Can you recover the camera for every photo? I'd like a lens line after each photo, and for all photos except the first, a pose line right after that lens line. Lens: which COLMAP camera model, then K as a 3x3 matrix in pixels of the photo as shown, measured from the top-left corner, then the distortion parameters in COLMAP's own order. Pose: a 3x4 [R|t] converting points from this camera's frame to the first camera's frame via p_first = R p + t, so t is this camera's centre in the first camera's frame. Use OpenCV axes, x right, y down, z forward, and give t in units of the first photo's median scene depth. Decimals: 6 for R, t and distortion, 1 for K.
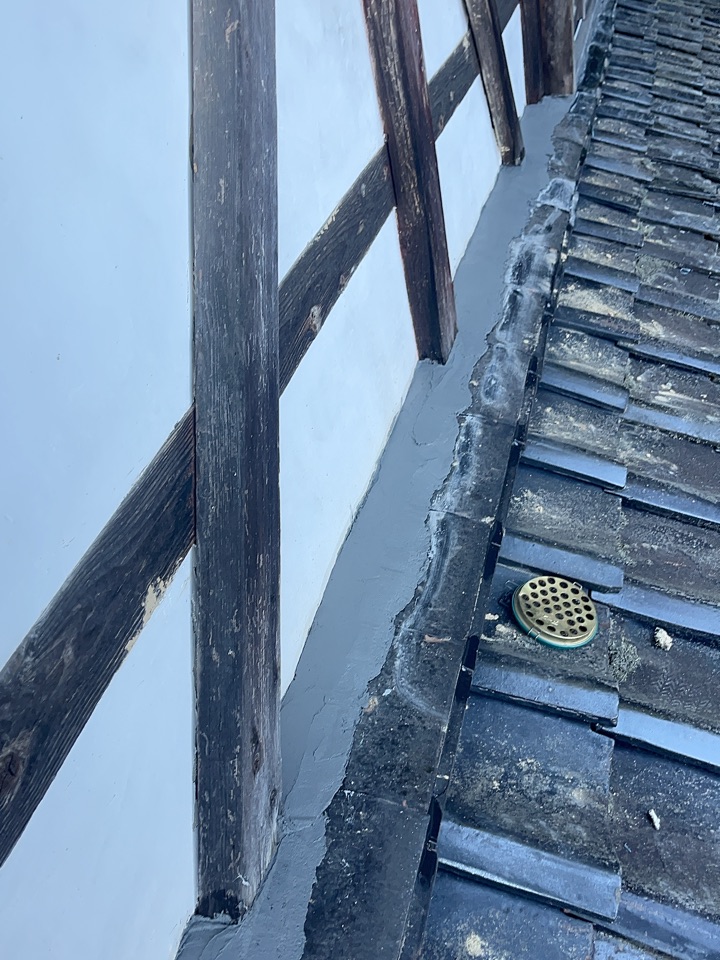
lens RADIAL K [[944.6, 0, 360.0], [0, 944.6, 480.0], [0, 0, 1]] dist [0.038385, -0.019630]
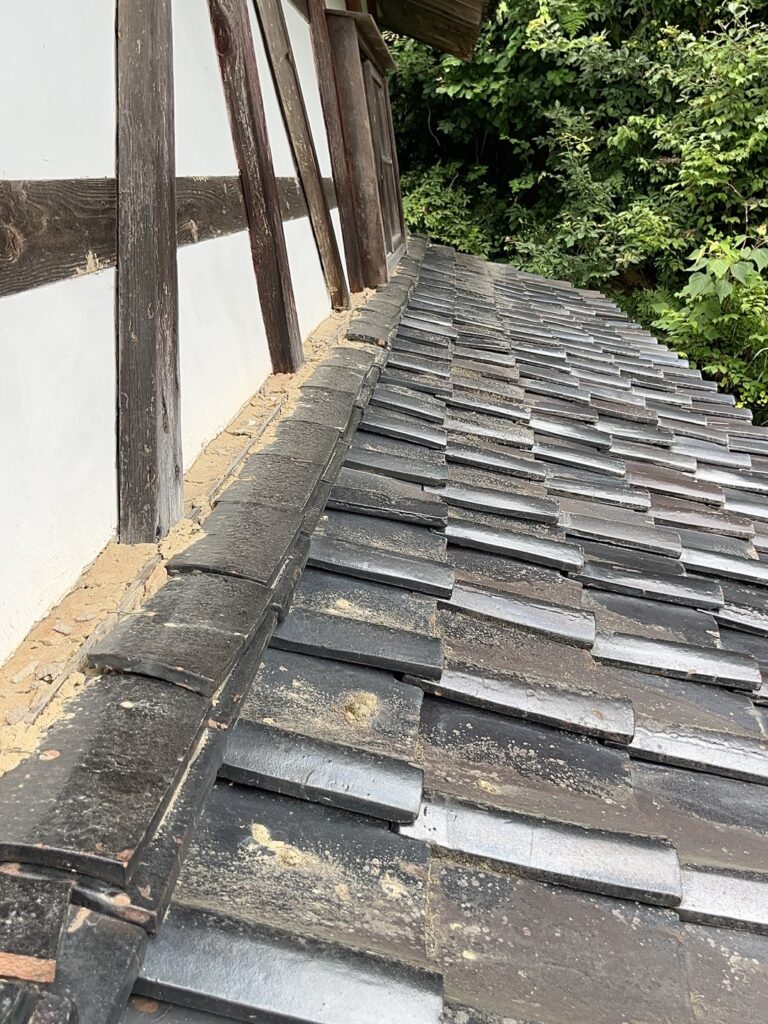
lens RADIAL K [[1007.6, 0, 384.0], [0, 1007.6, 512.0], [0, 0, 1]] dist [0.038385, -0.019630]
pose [[0.982012, -0.016606, 0.188087, -0.047657], [0.075597, 0.947383, -0.311048, 0.526504], [-0.173025, 0.319672, 0.931597, -0.175057]]
